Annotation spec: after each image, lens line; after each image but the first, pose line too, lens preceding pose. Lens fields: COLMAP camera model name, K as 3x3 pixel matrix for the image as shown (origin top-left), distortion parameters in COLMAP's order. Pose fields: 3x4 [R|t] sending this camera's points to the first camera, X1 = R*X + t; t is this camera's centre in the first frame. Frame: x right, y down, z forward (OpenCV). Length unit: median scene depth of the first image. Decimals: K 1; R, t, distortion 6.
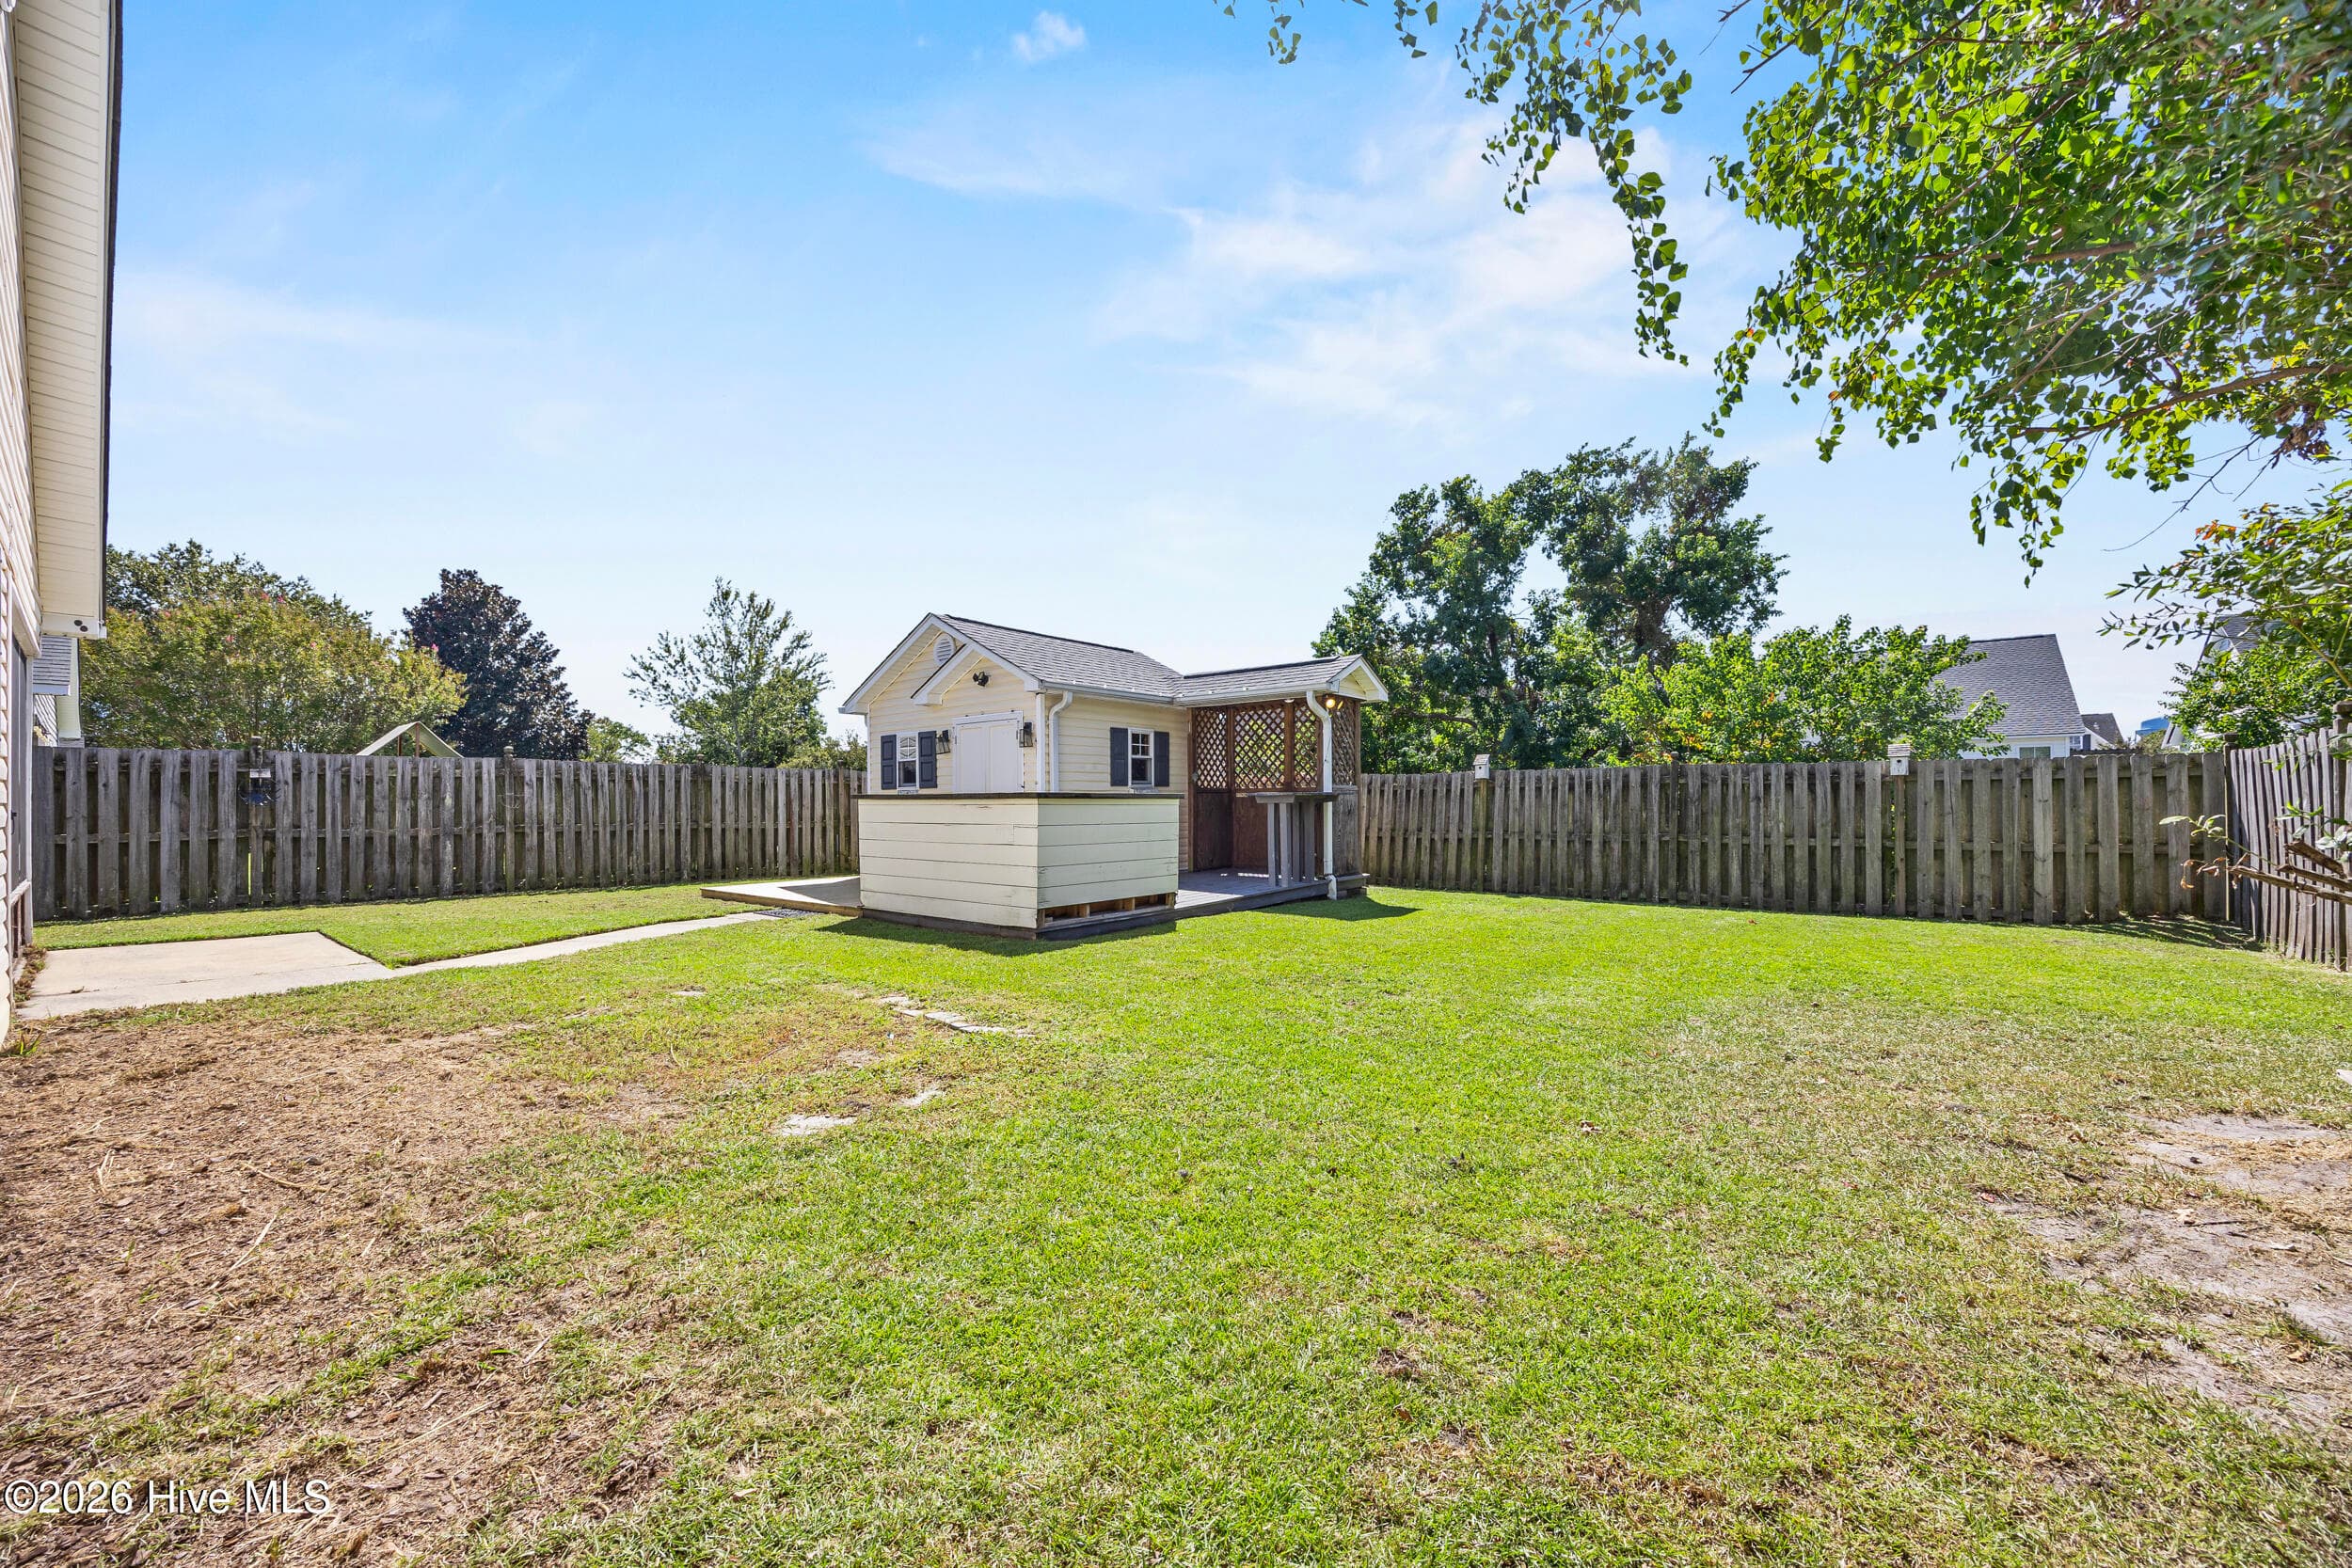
lens RADIAL K [[916.4, 0, 1166.8], [0, 916.4, 797.2], [0, 0, 1]] dist [-0.001934, -0.000054]
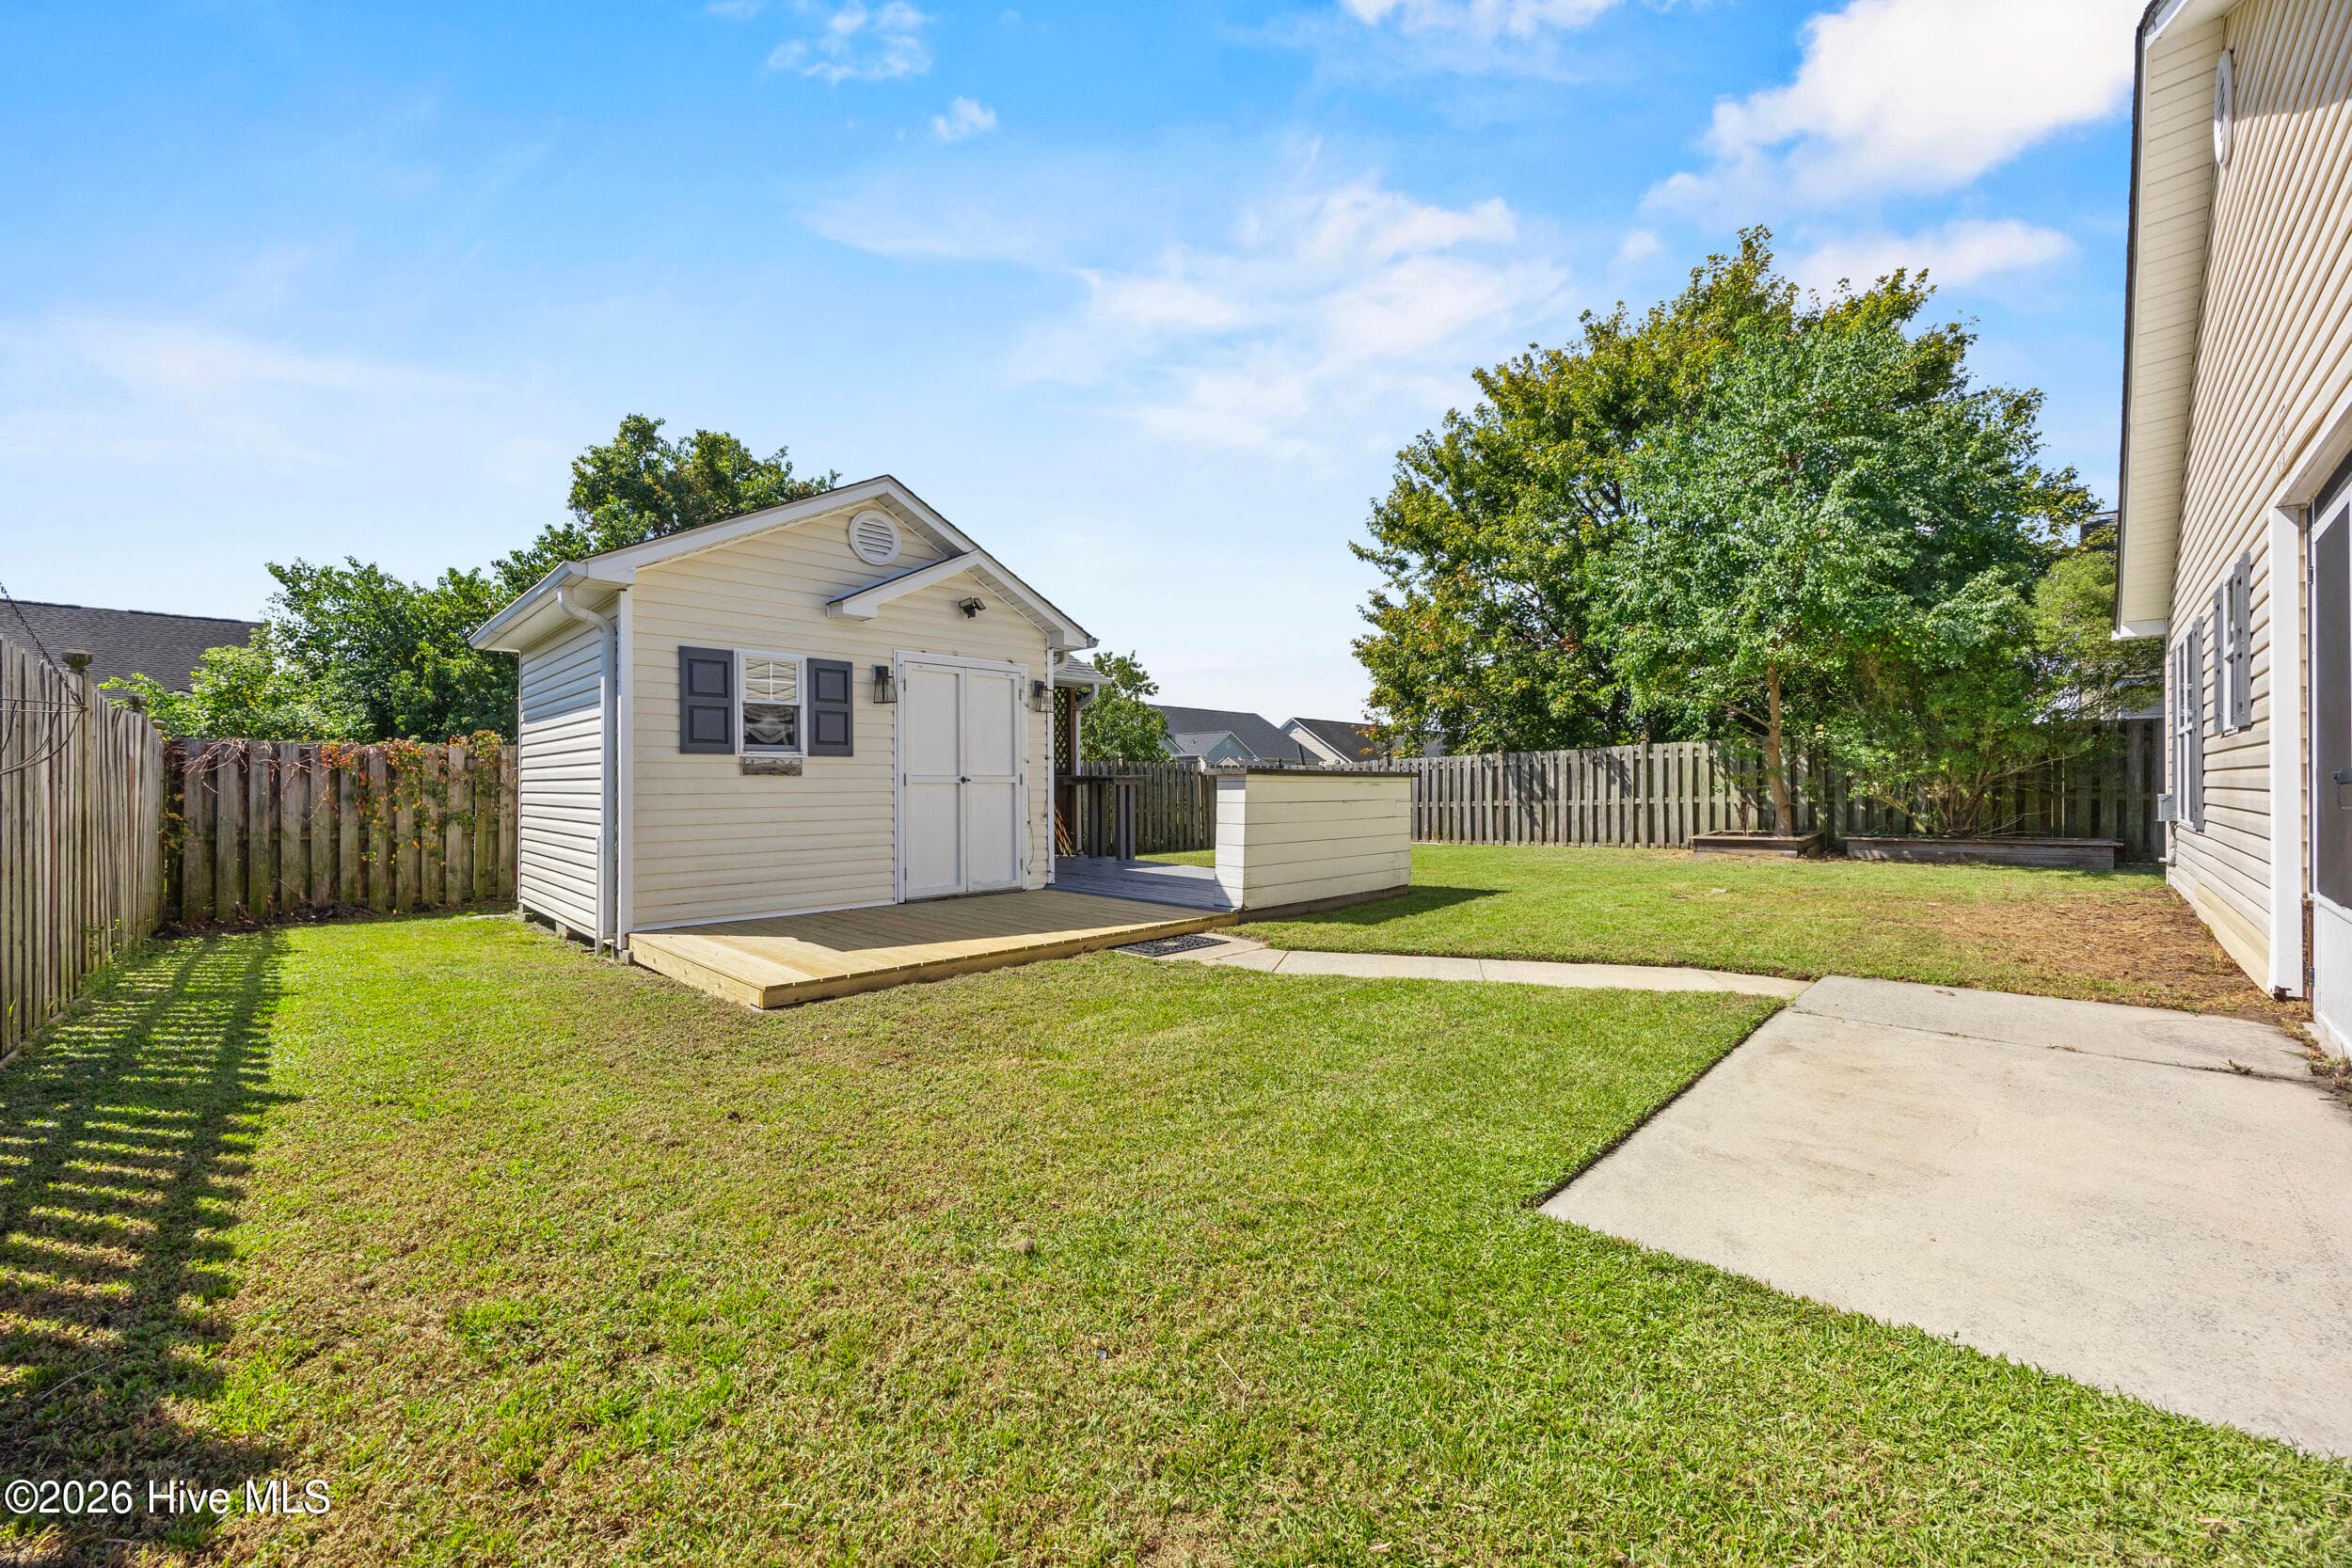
lens RADIAL K [[887.1, 0, 1171.6], [0, 887.1, 784.6], [0, 0, 1]] dist [-0.003058, -0.000180]
pose [[0.085030, 0.009346, 0.996335, -0.782653], [-0.001421, 0.999956, -0.009259, 0.013313], [-0.996377, -0.000628, 0.085040, 0.703986]]
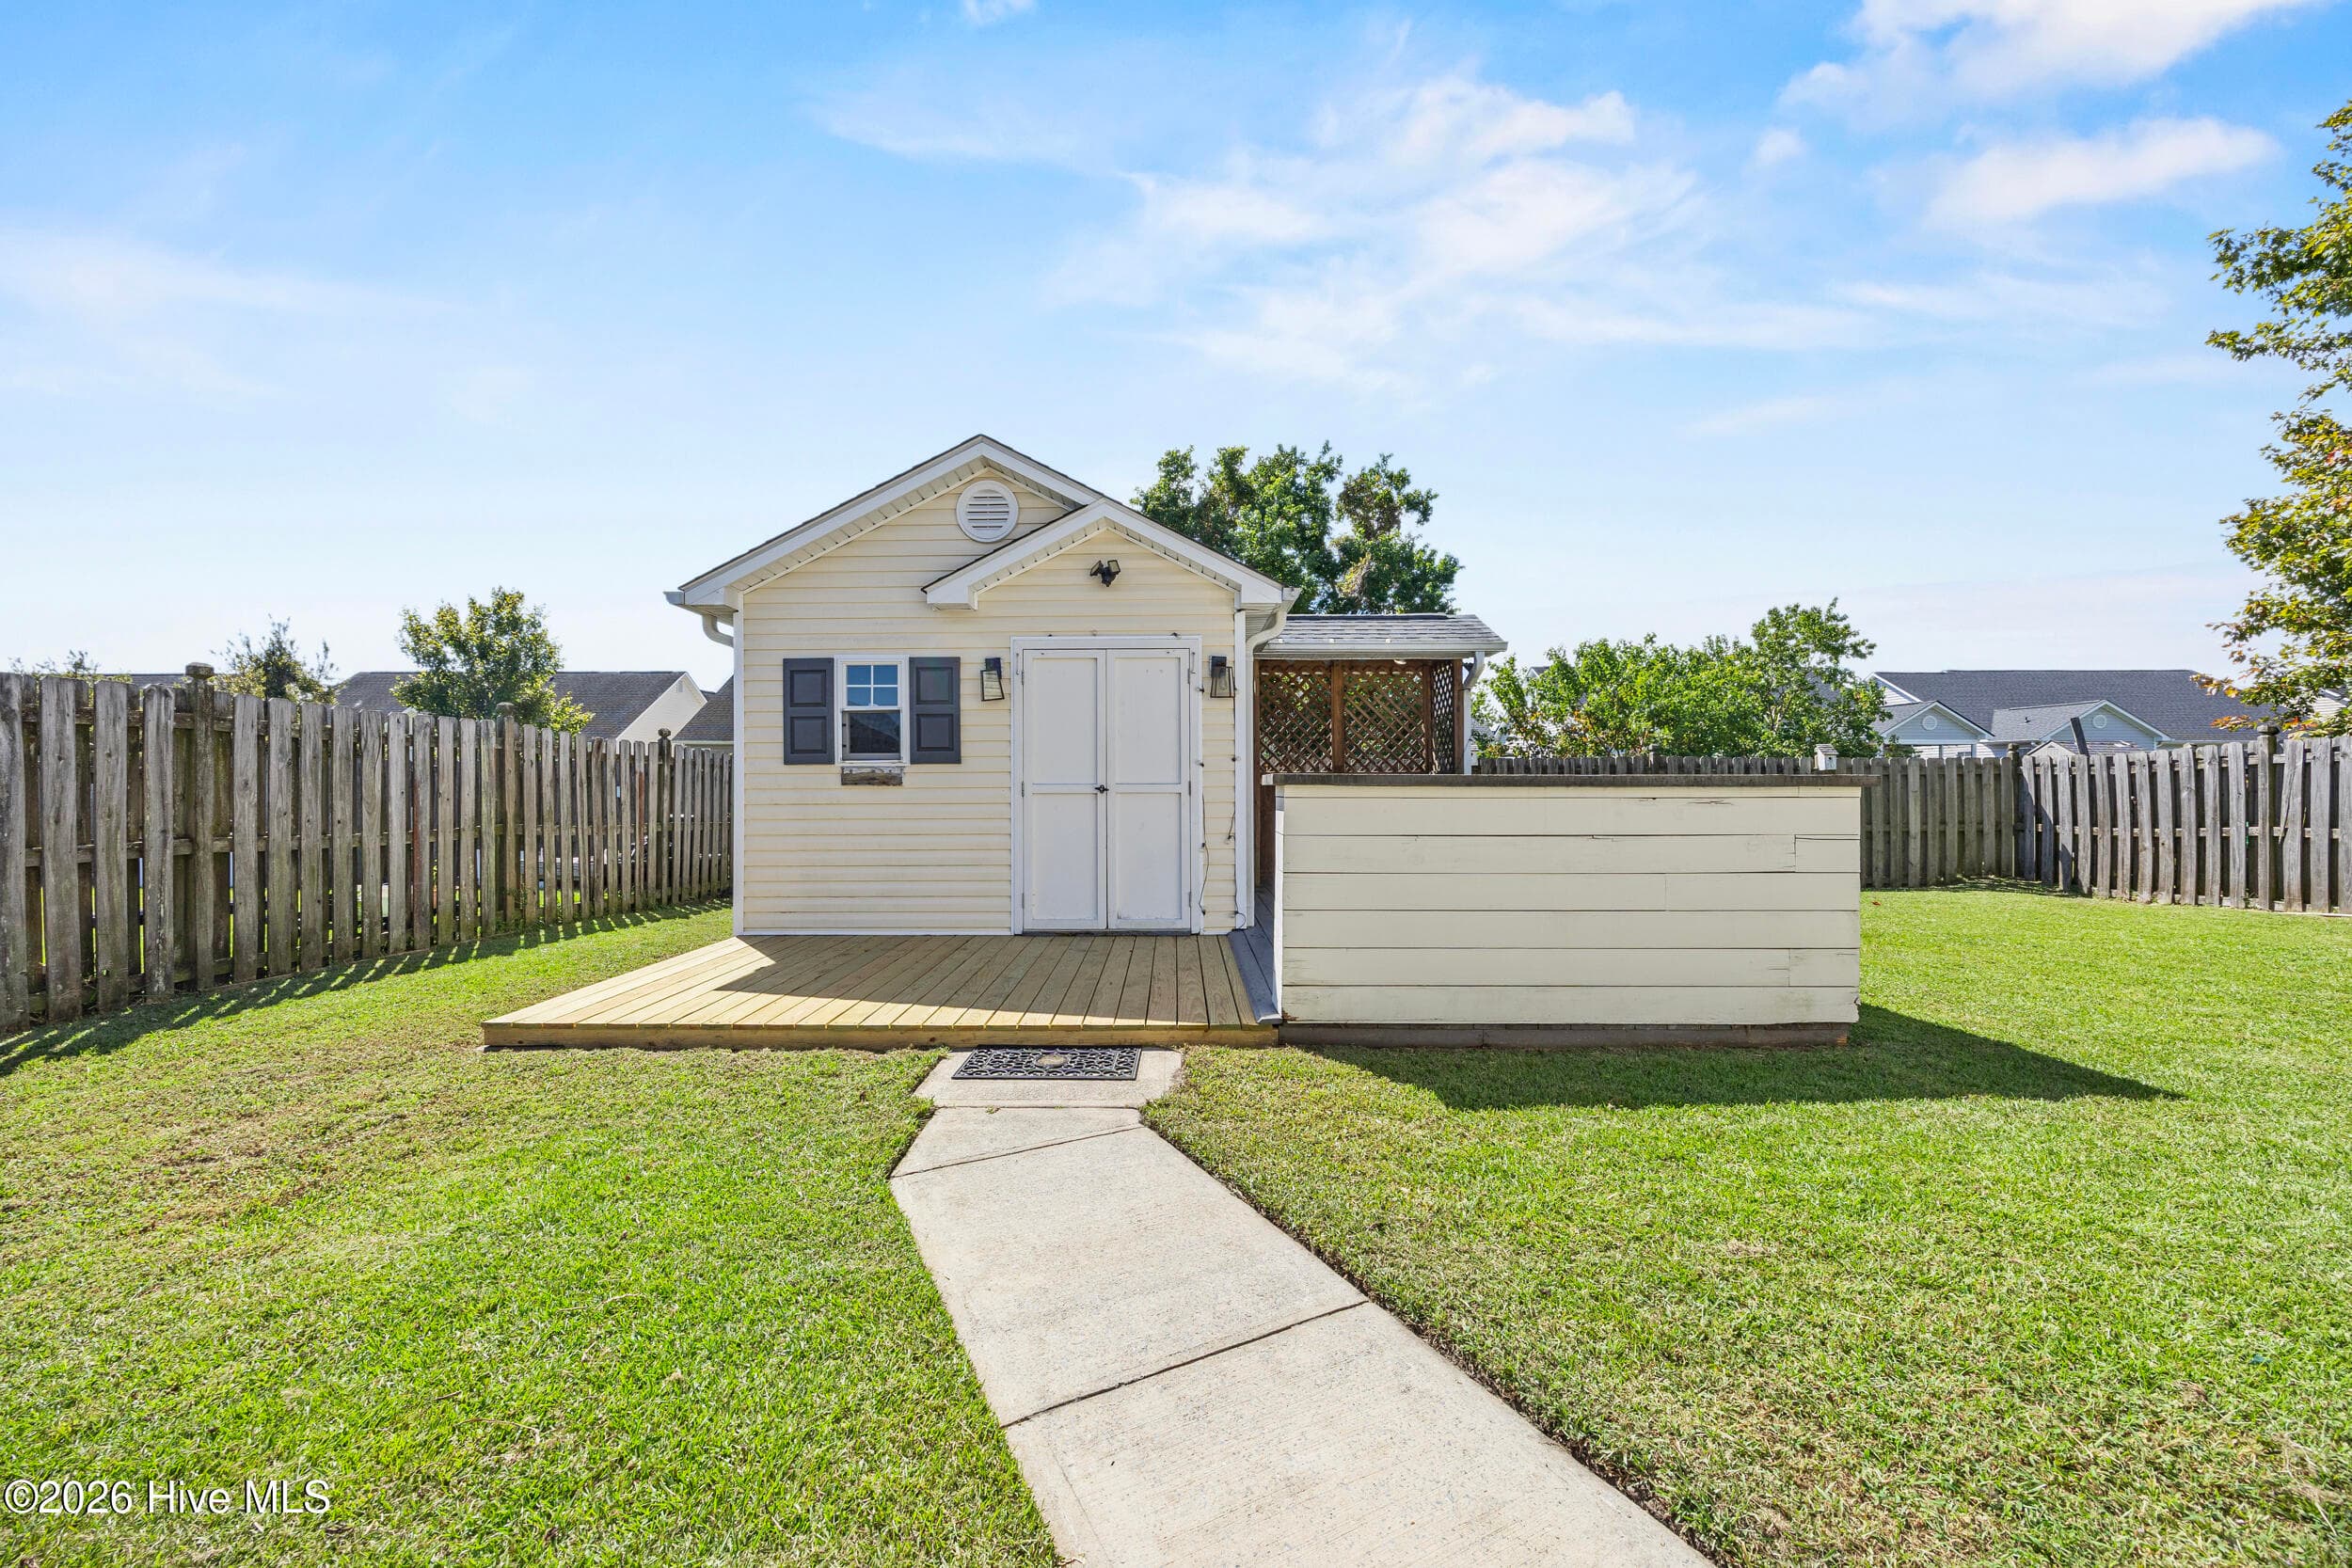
lens RADIAL K [[886.3, 0, 1162.2], [0, 886.3, 786.3], [0, 0, 1]] dist [-0.002894, -0.000131]
pose [[0.773429, 0.005818, 0.633857, -0.468209], [-0.007110, 0.999975, -0.000503, 0.002967], [-0.633844, -0.004118, 0.773450, 0.496140]]
